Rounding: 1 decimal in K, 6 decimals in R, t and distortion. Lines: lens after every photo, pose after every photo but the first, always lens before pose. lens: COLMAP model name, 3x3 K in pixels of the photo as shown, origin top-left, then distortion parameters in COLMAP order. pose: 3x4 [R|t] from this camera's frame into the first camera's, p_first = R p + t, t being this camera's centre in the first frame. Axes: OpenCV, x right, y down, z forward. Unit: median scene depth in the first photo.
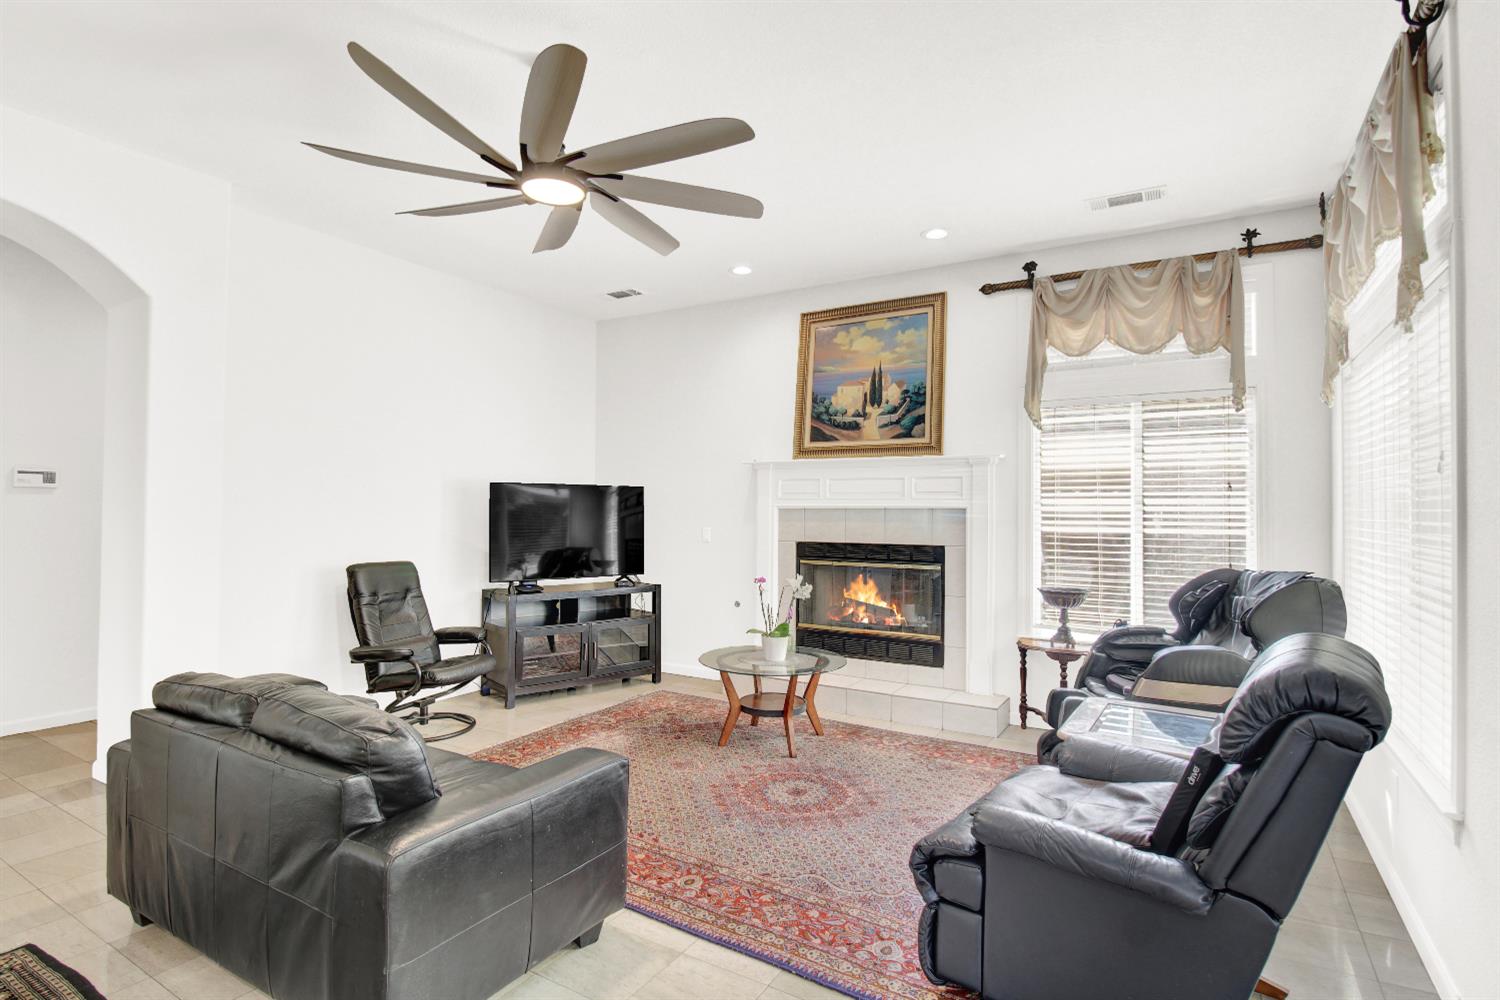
lens RADIAL K [[743.0, 0, 745.7], [0, 743.0, 496.2], [0, 0, 1]] dist [-0.004887, -0.007845]
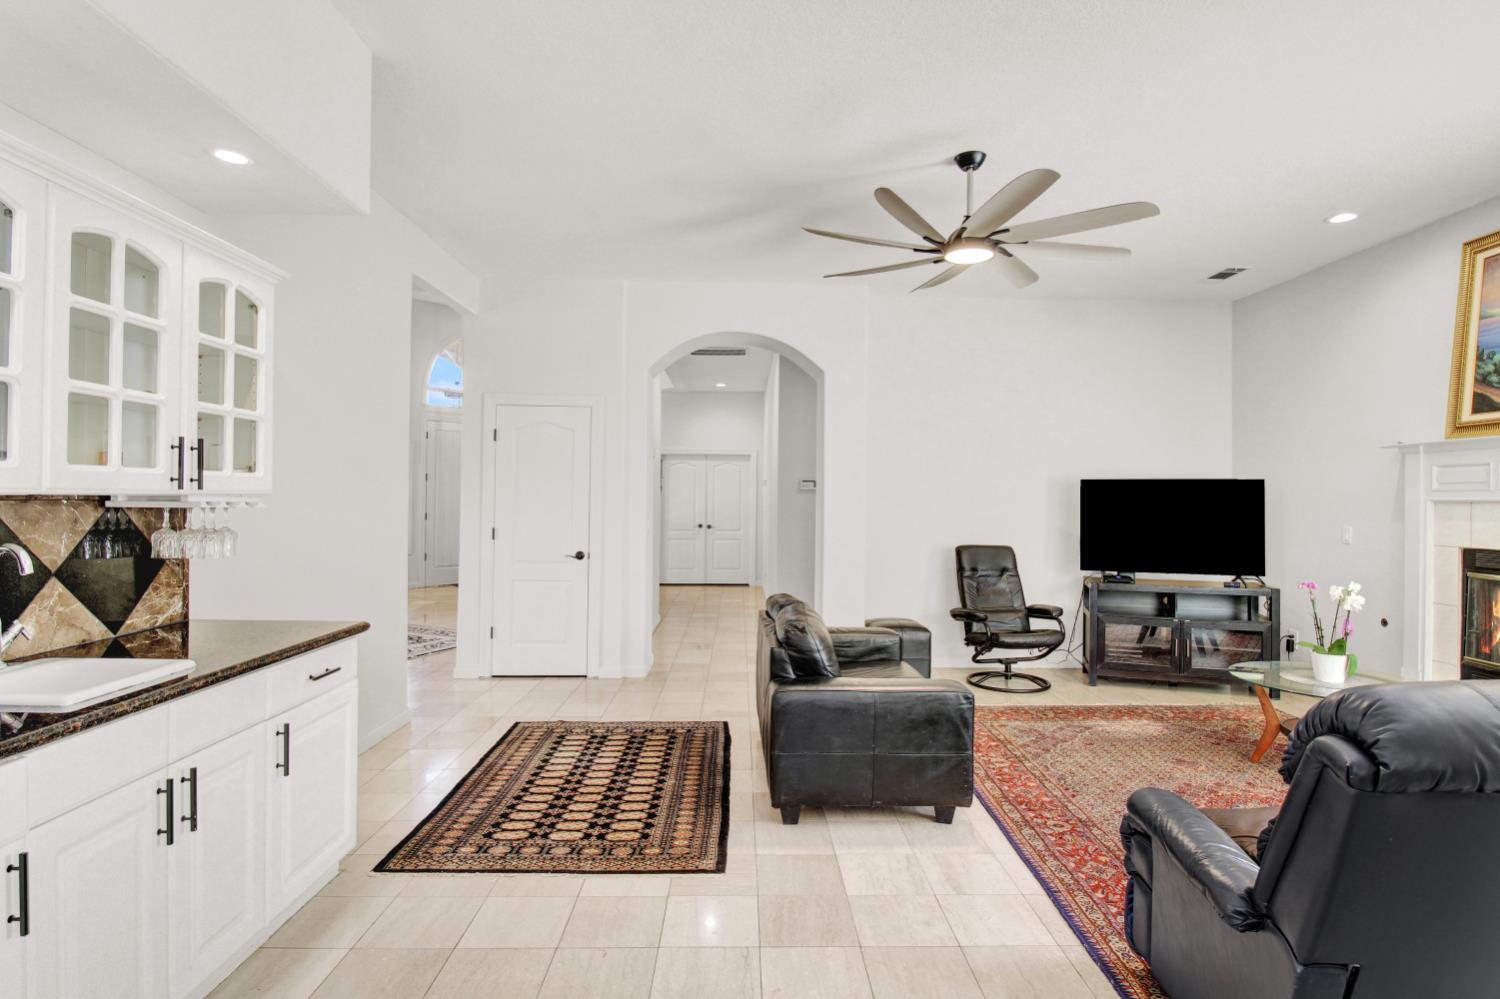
lens RADIAL K [[743.0, 0, 747.5], [0, 743.0, 493.8], [0, 0, 1]] dist [-0.004887, -0.007845]
pose [[0.530716, -0.009322, -0.847498, 0.352350], [0.010031, 0.999939, -0.004717, 0.003612], [0.847490, -0.005998, 0.530777, -0.008052]]
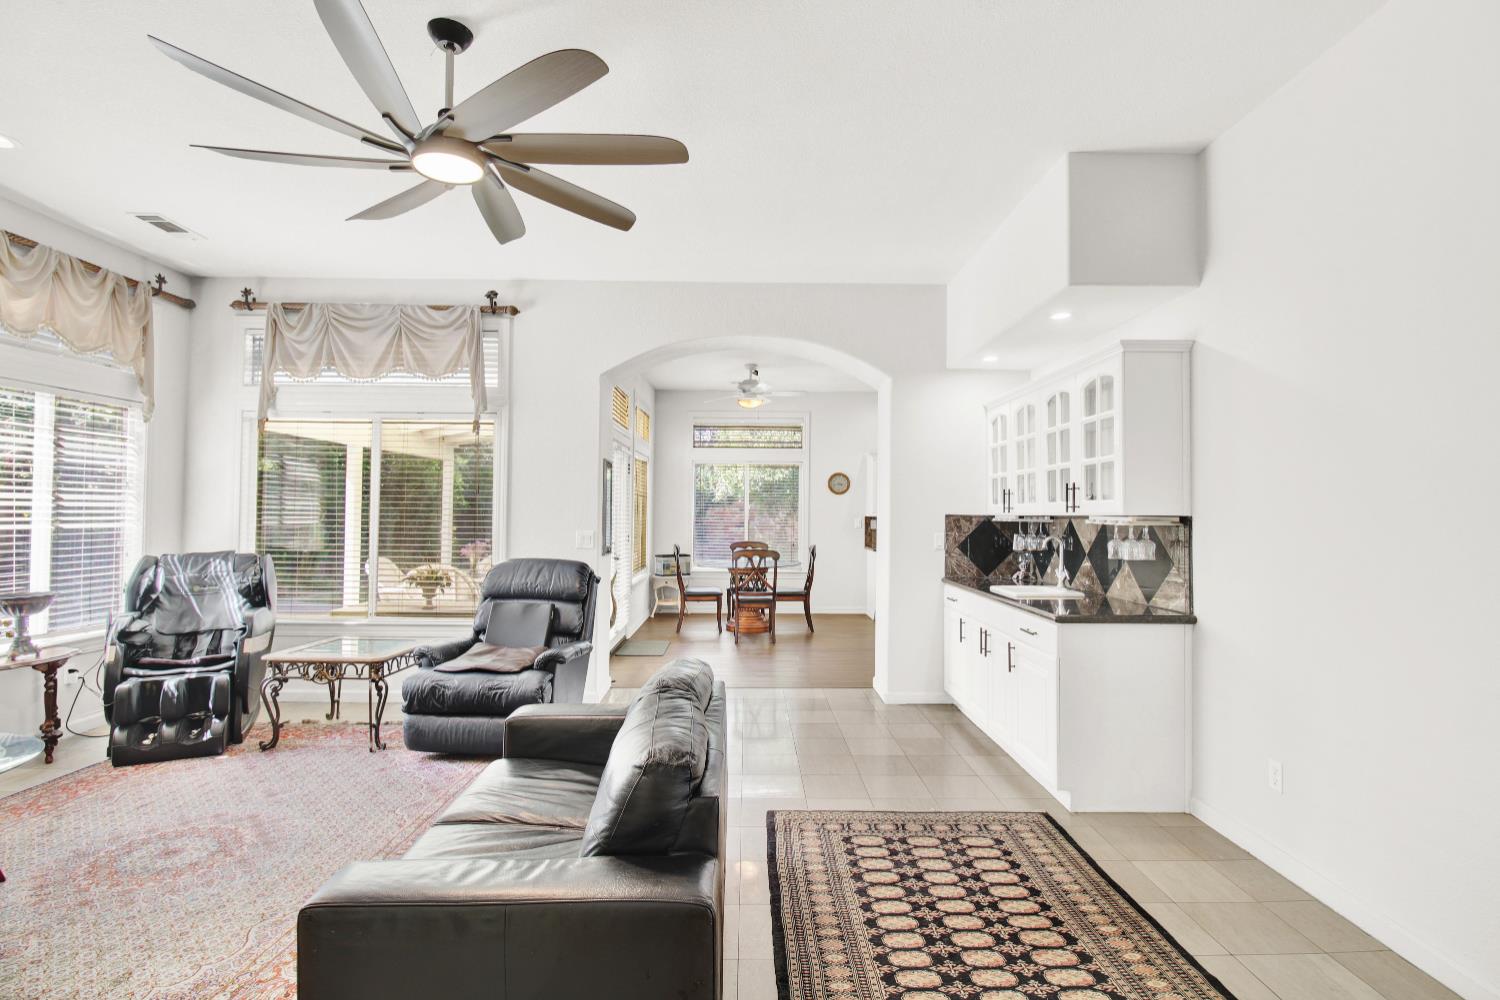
lens RADIAL K [[711.1, 0, 762.0], [0, 711.1, 501.8], [0, 0, 1]] dist [-0.013609, -0.006869]
pose [[-0.536016, 0.004387, 0.844197, -0.664198], [-0.026119, 0.999422, -0.021778, 0.008795], [-0.843804, -0.033723, -0.535591, 0.624192]]
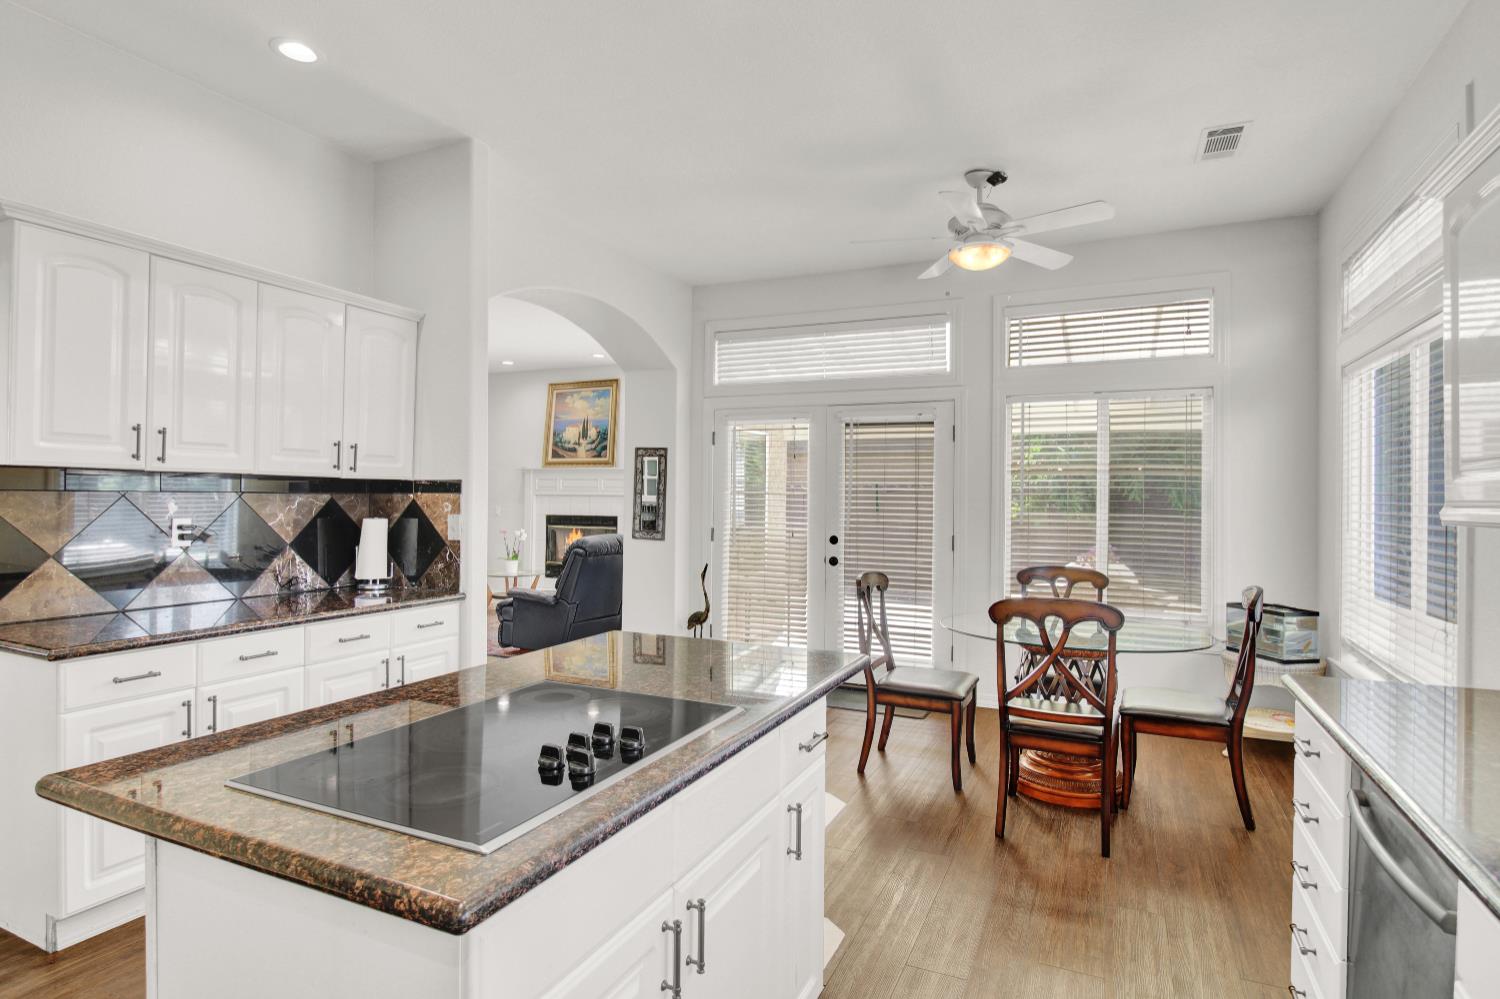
lens RADIAL K [[782.2, 0, 752.4], [0, 782.2, 494.0], [0, 0, 1]] dist [-0.004136, -0.004260]
pose [[0.993429, 0.000856, 0.114451, 0.377287], [-0.002391, 0.999909, 0.013277, -0.015079], [-0.114429, -0.013463, 0.993340, -0.973676]]
